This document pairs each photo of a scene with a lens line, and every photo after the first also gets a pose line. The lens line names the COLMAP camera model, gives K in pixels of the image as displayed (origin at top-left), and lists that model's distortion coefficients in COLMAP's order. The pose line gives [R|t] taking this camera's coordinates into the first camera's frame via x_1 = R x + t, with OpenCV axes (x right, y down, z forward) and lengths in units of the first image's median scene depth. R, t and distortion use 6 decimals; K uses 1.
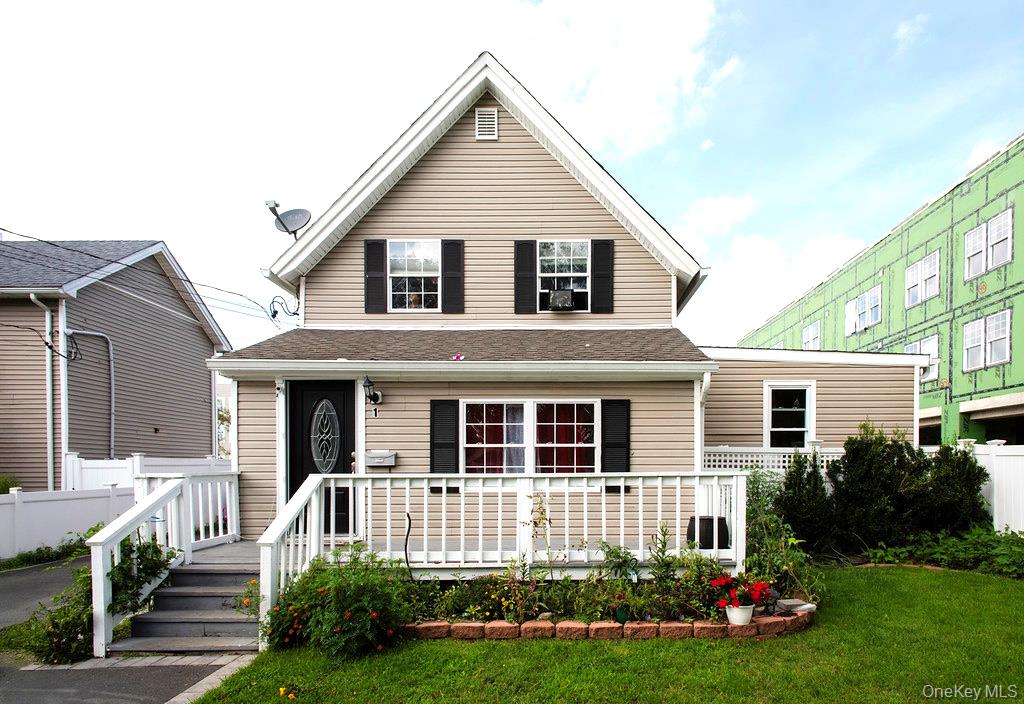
lens RADIAL K [[573.9, 0, 544.2], [0, 573.9, 476.8], [0, 0, 1]] dist [-0.000522, 0.001998]
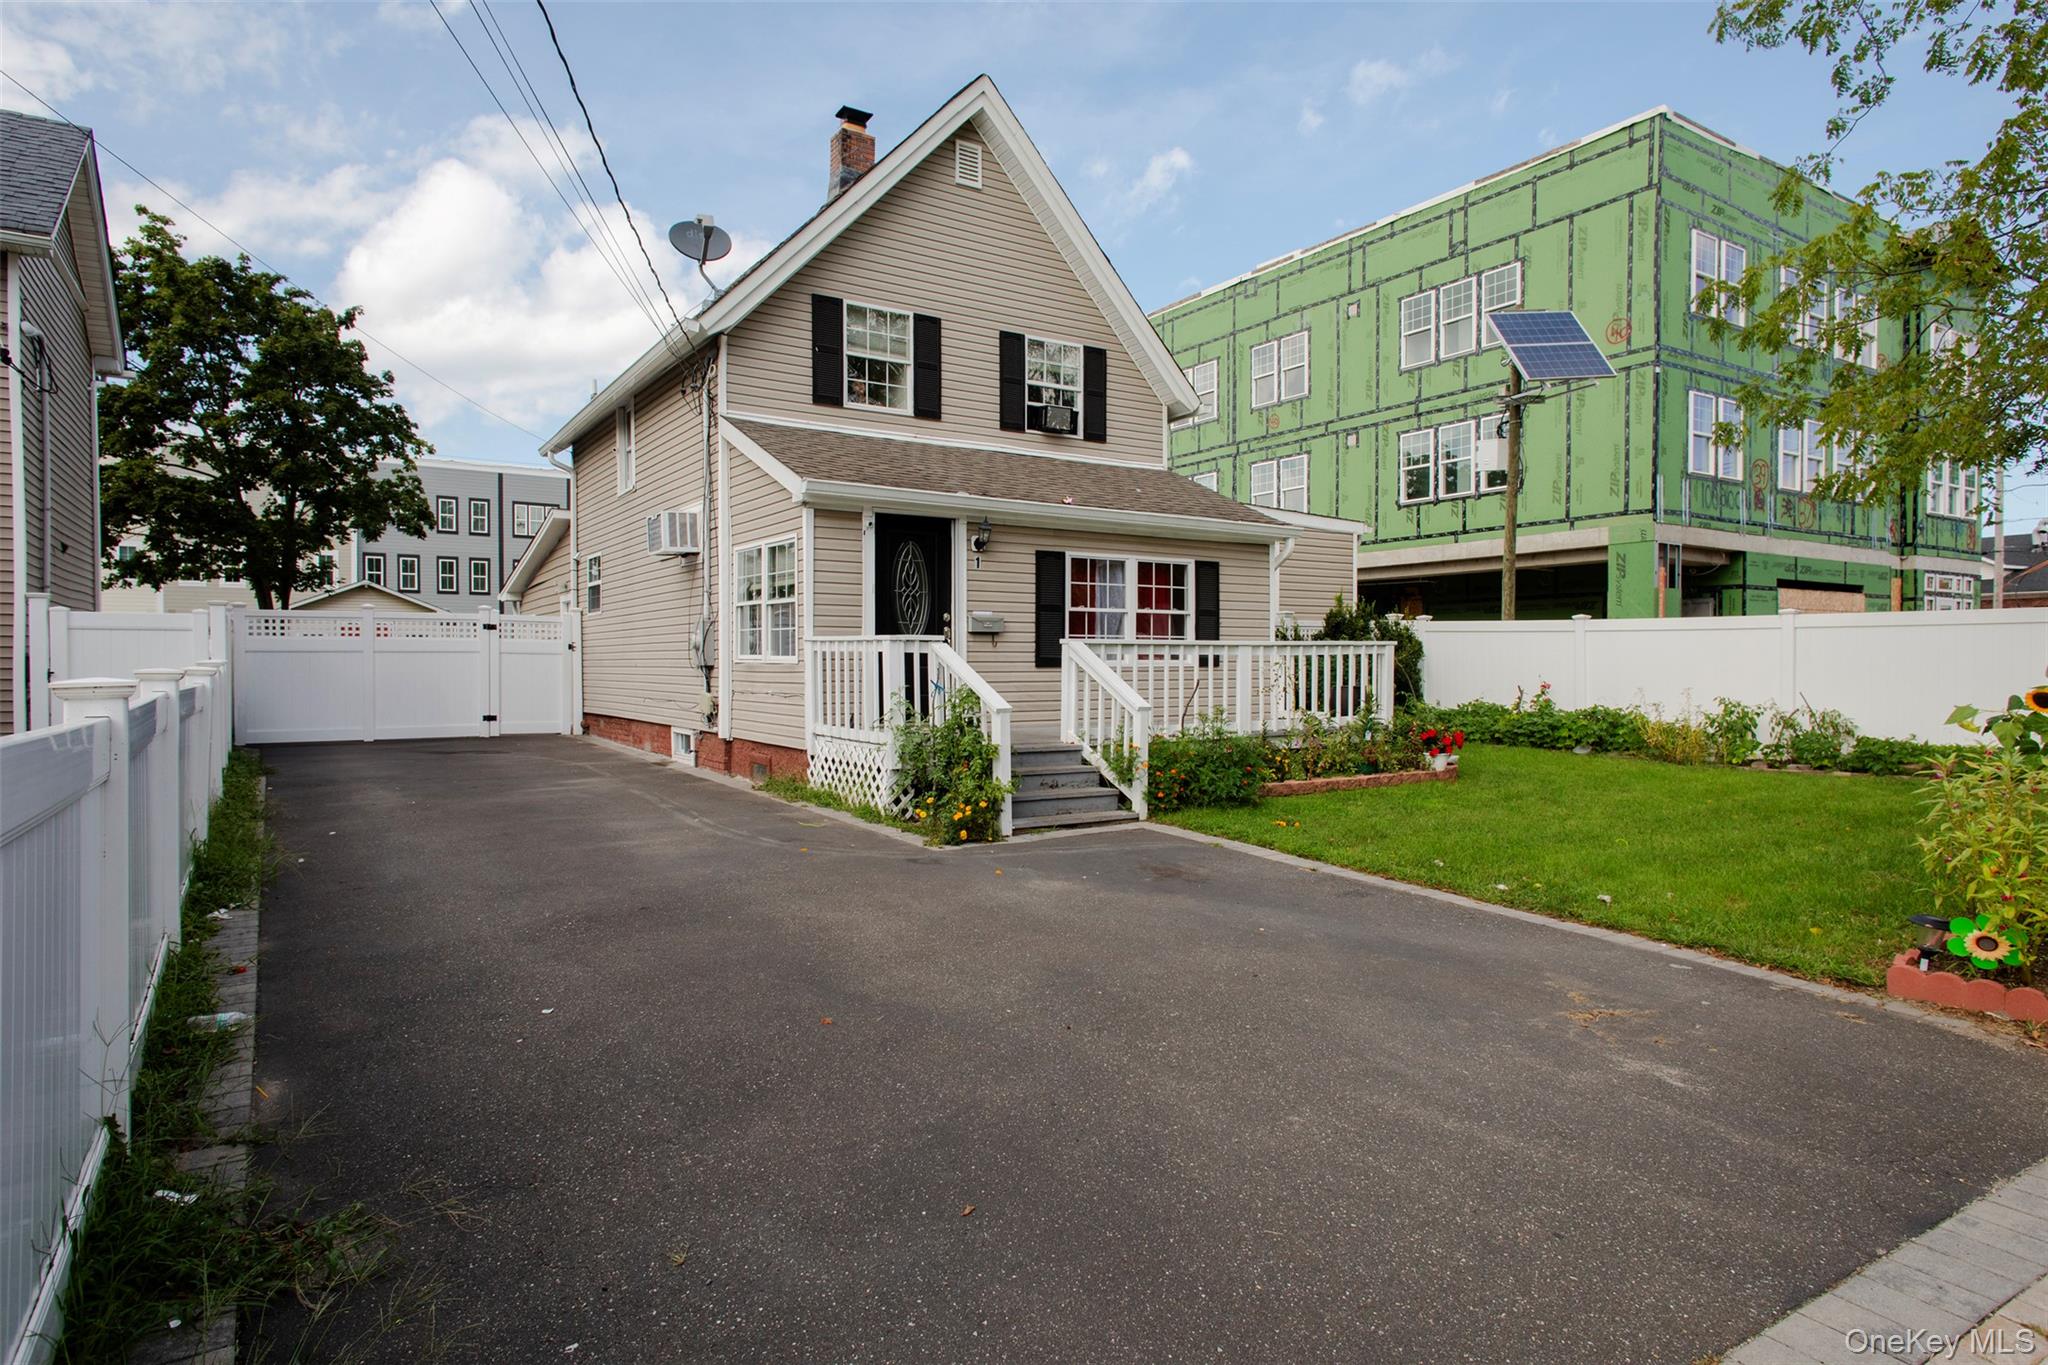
lens RADIAL K [[1162.7, 0, 1029.9], [0, 1162.7, 683.9], [0, 0, 1]] dist [0.002650, -0.001959]
pose [[0.818918, -0.013128, 0.573760, -1.118965], [0.008401, 0.999905, 0.010888, 0.033436], [-0.573849, -0.004096, 0.818951, -0.315049]]
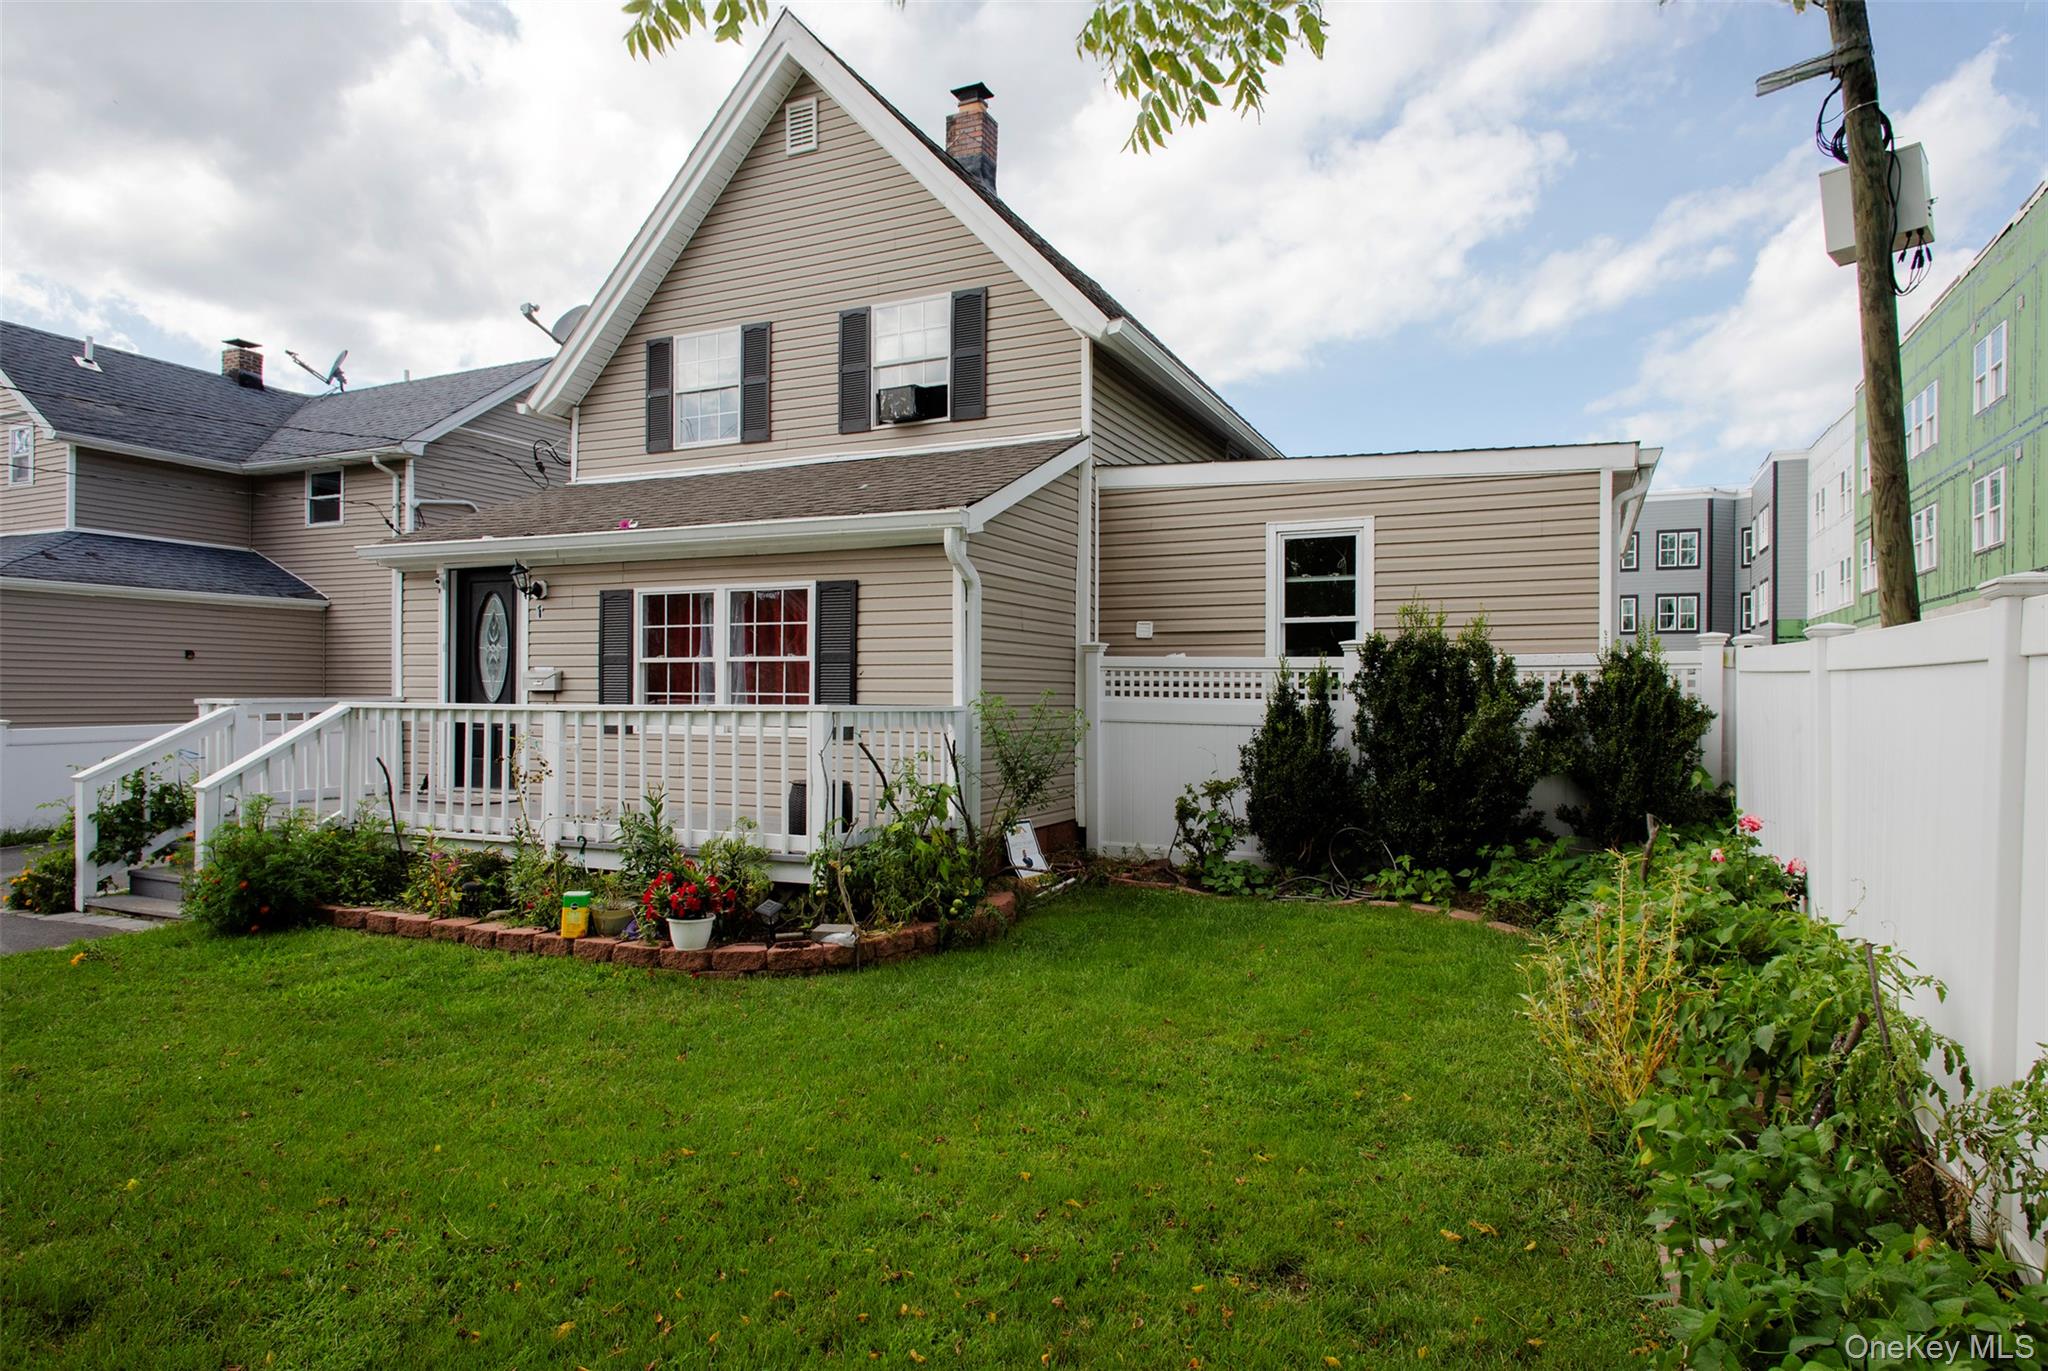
lens RADIAL K [[1162.7, 0, 1015.5], [0, 1162.7, 684.1], [0, 0, 1]] dist [0.002650, -0.001959]
pose [[0.906238, 0.001513, -0.422765, 0.781487], [-0.011454, 0.999714, -0.020974, -0.005494], [0.422613, 0.023850, 0.905996, -0.001176]]
